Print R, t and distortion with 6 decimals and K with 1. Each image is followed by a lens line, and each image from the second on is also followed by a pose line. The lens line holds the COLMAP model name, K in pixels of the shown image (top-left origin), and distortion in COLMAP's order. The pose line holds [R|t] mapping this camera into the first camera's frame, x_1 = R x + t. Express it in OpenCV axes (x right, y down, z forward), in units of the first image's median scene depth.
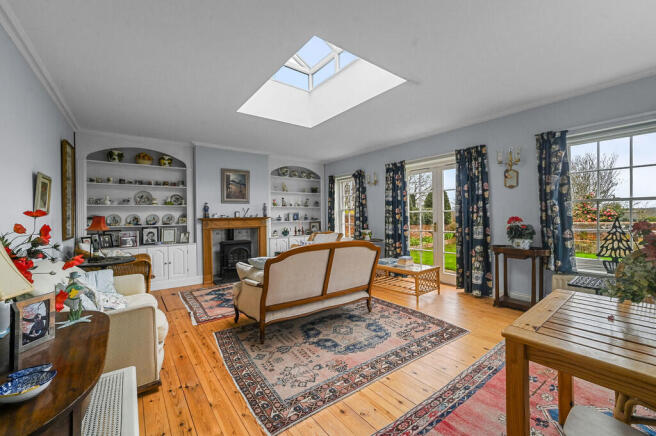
lens RADIAL K [[264.5, 0, 328.0], [0, 264.5, 218.0], [0, 0, 1]] dist [-0.000437, -0.000021]
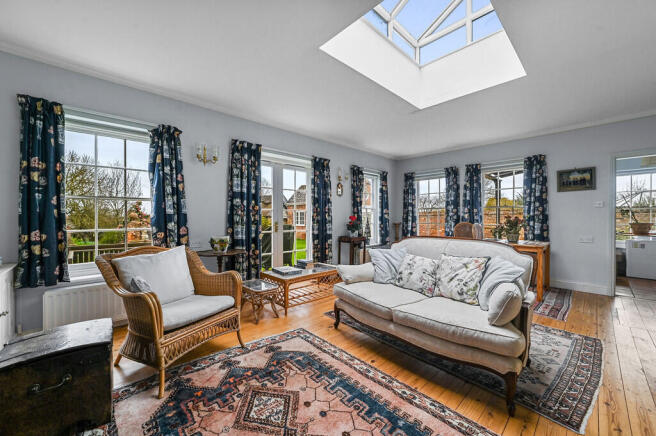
lens RADIAL K [[258.9, 0, 328.0], [0, 258.9, 218.0], [0, 0, 1]] dist [-0.000486, 0.013865]
pose [[-0.124331, -0.006303, 0.992221, -0.697488], [-0.000031, 0.999980, 0.006349, -0.002175], [-0.992241, 0.000758, -0.124329, 1.216161]]
